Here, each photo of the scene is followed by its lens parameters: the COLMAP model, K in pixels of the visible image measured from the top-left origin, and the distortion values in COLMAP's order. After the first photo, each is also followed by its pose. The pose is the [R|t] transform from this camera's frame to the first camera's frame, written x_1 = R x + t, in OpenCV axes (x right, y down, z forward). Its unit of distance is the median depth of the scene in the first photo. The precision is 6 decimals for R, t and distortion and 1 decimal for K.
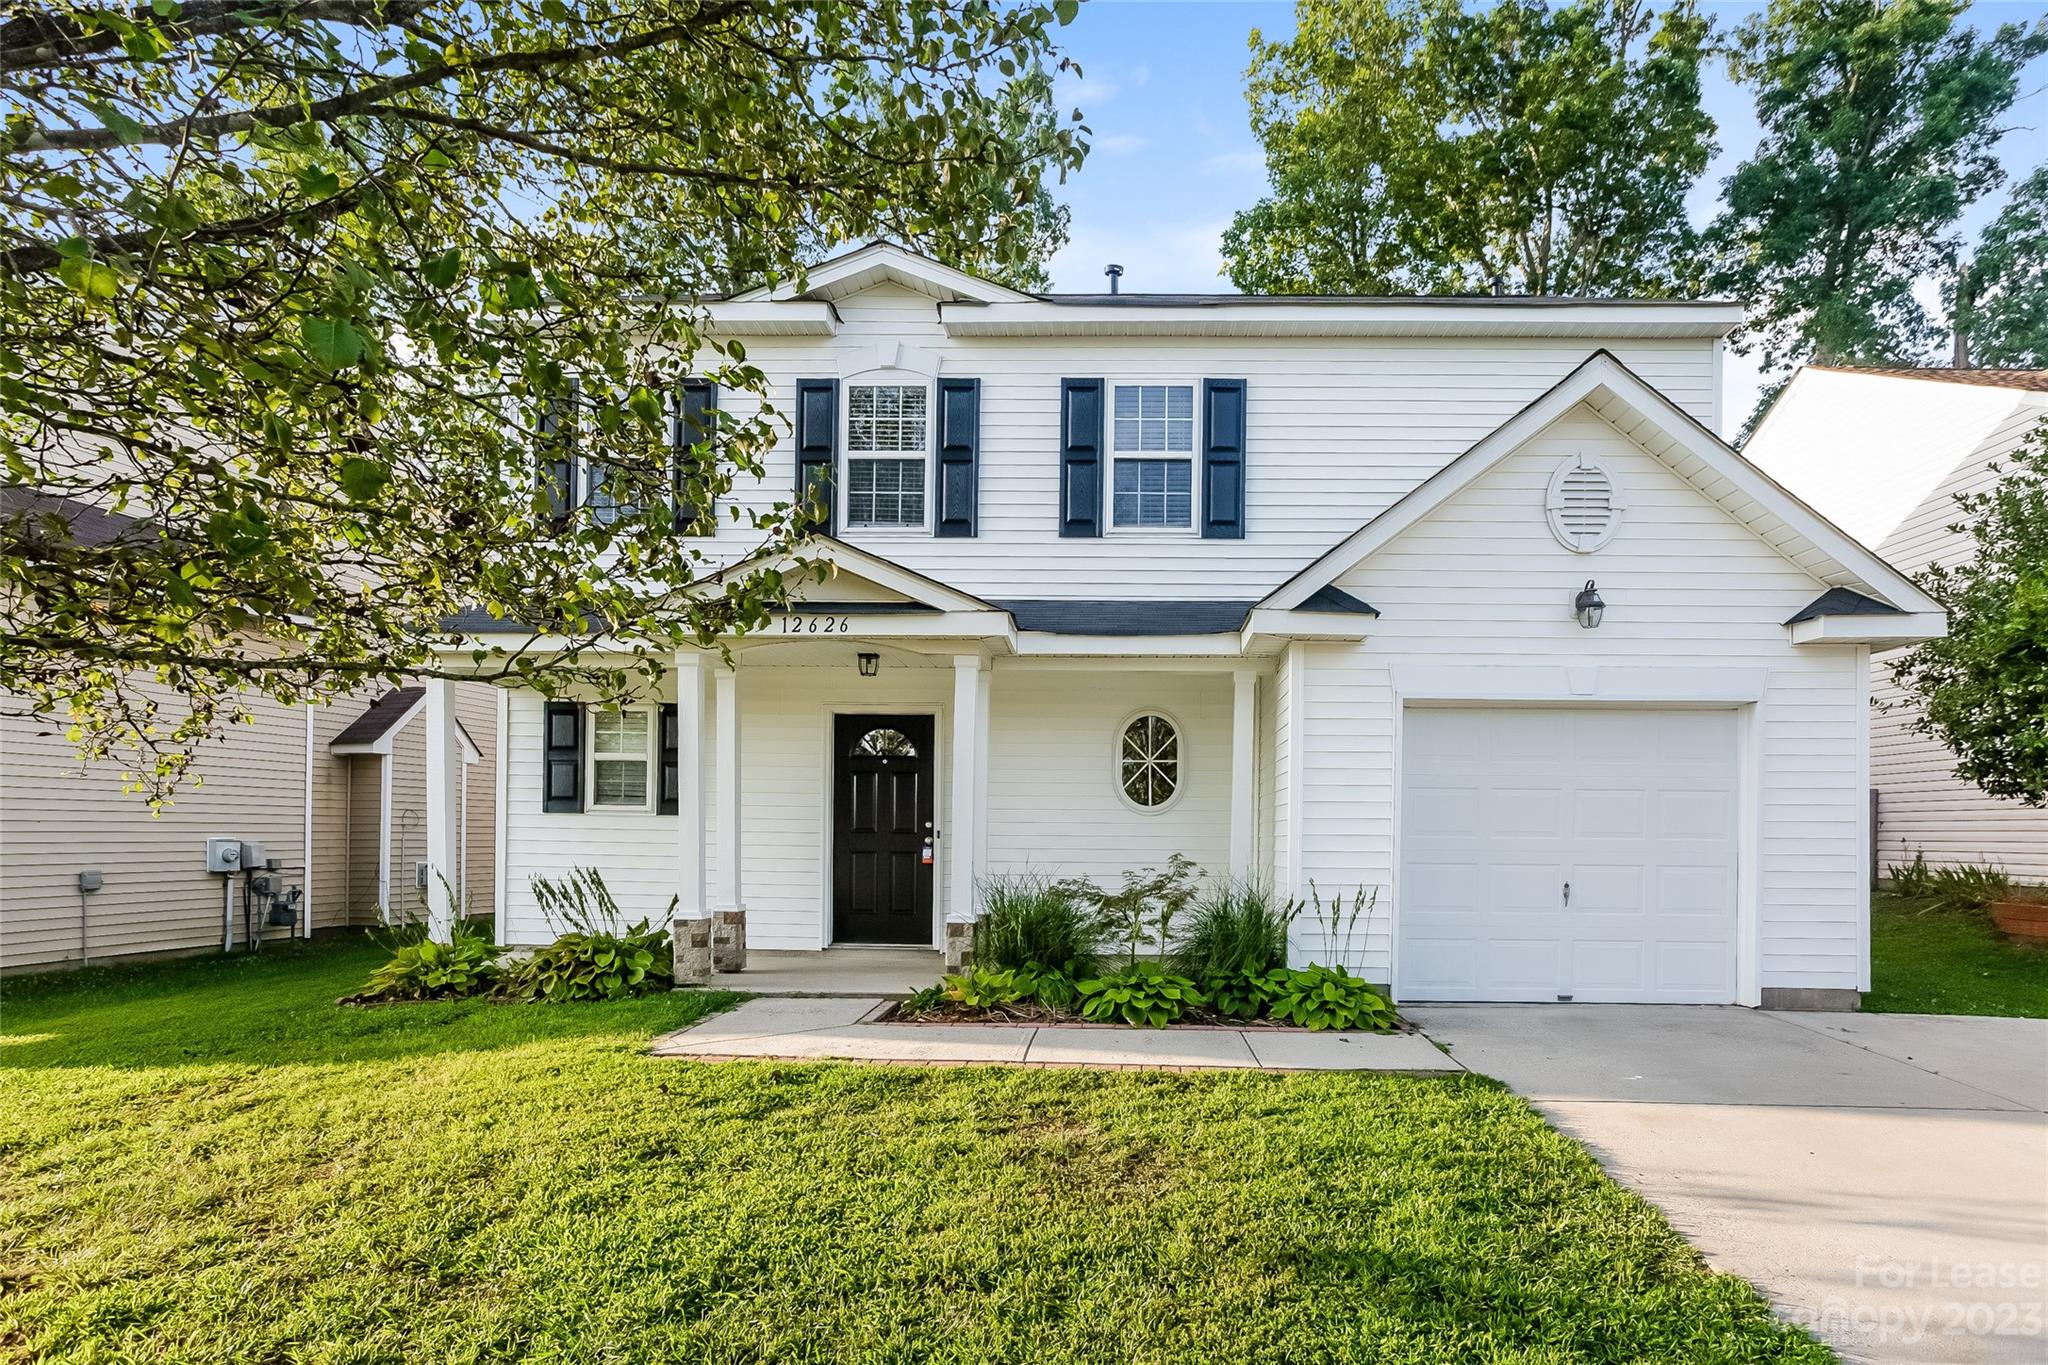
lens RADIAL K [[1198.2, 0, 1023.8], [0, 1198.2, 749.3], [0, 0, 1]] dist [-0.004571, 0.000976]
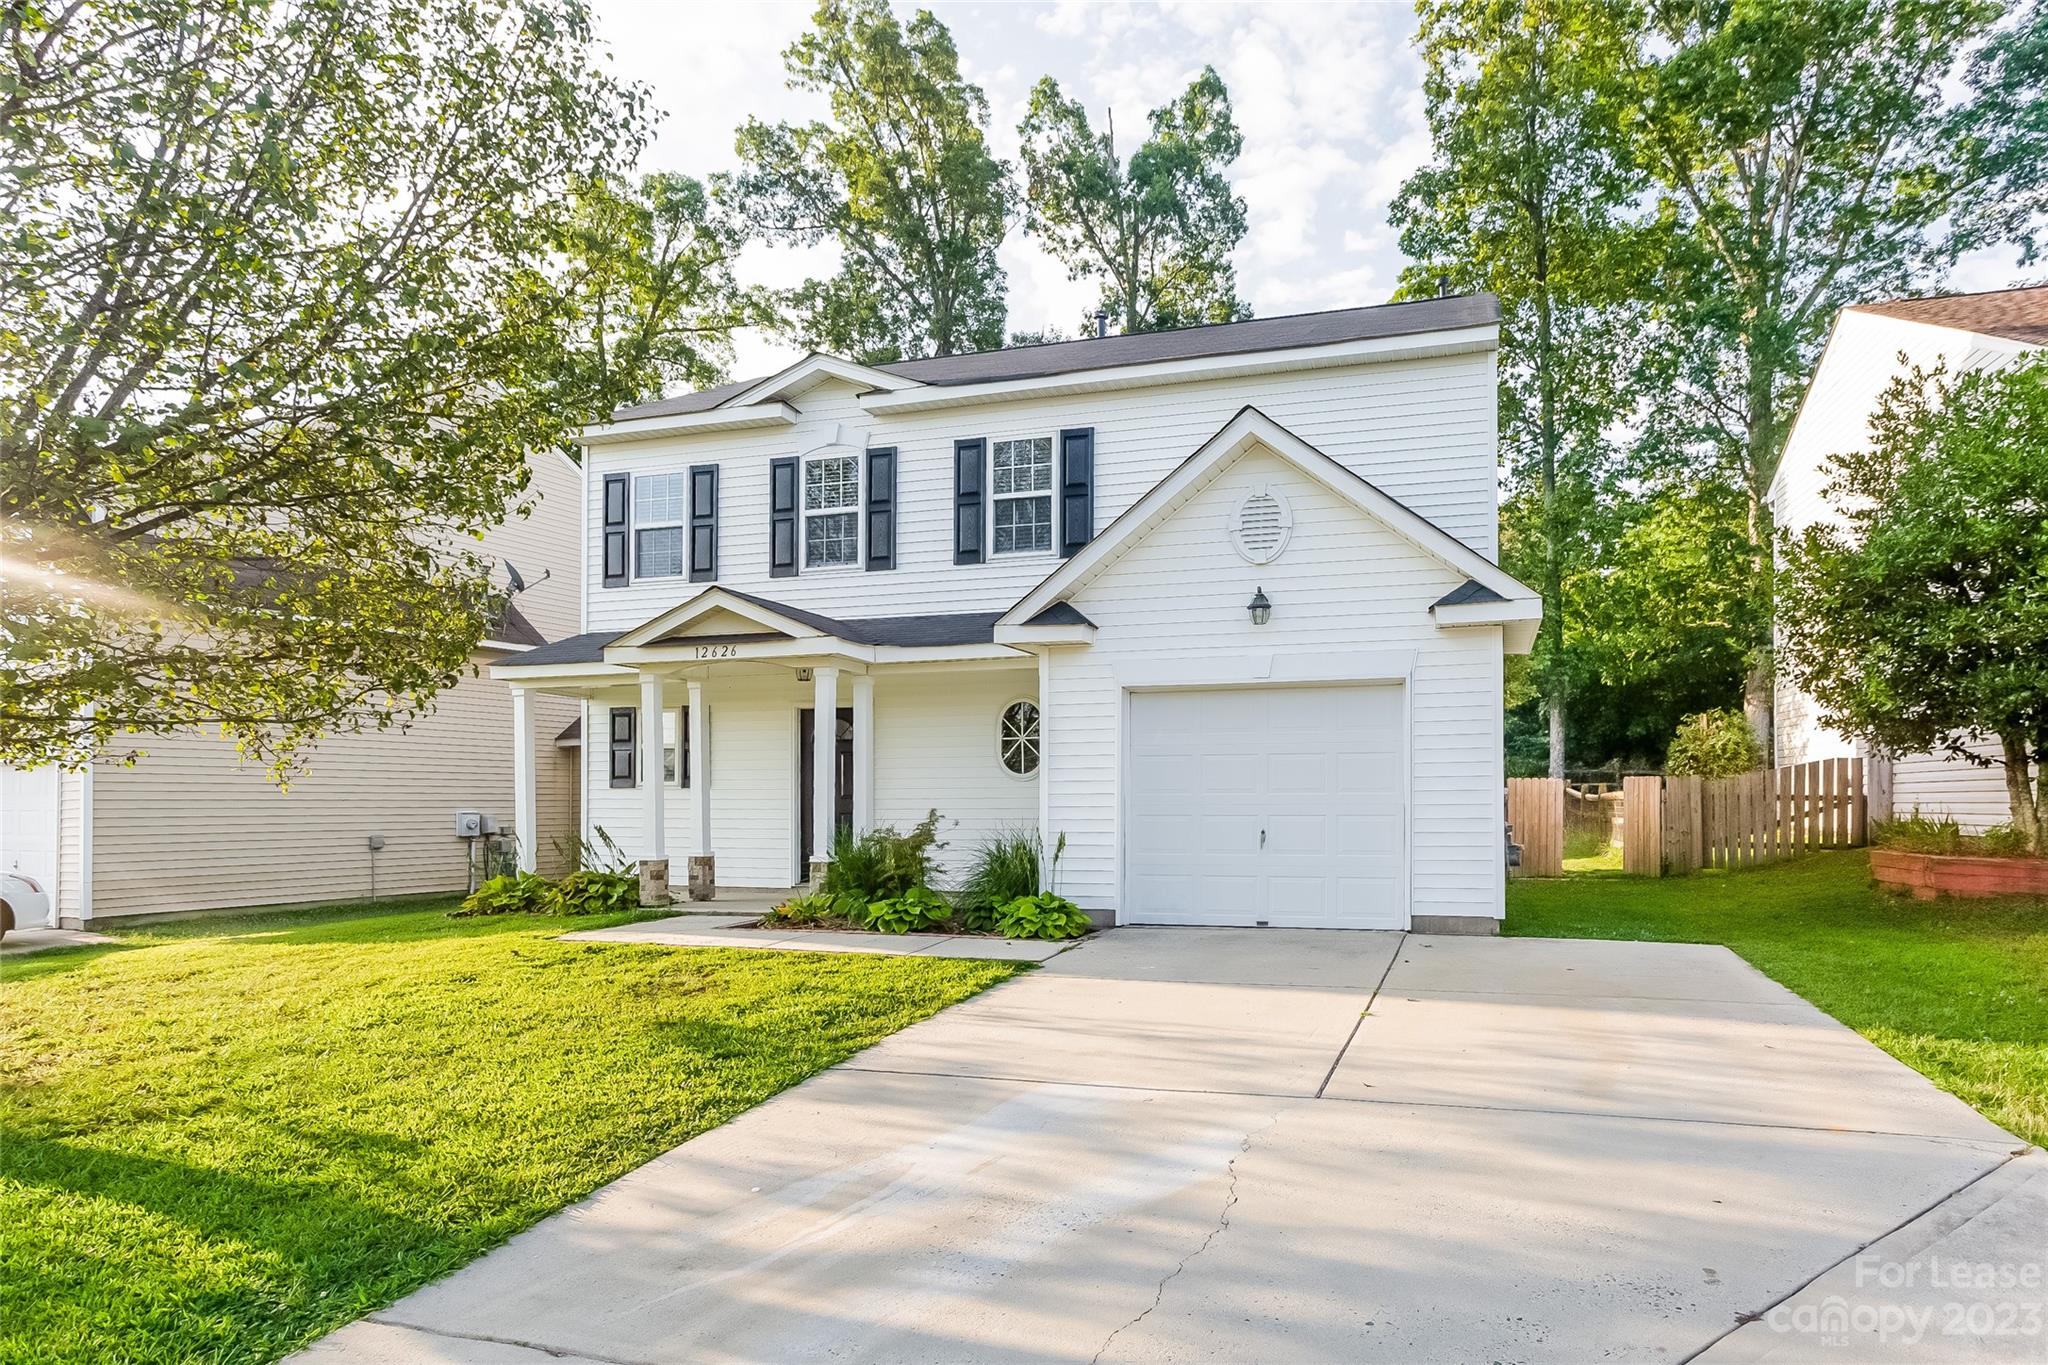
lens RADIAL K [[1232.2, 0, 1024.0], [0, 1232.2, 682.5], [0, 0, 1]] dist [-0.002366, 0.024677]
pose [[0.957765, -0.041984, -0.284471, 0.470550], [0.033200, 0.998813, -0.035632, -0.002419], [0.285630, 0.024683, 0.958022, -0.235209]]
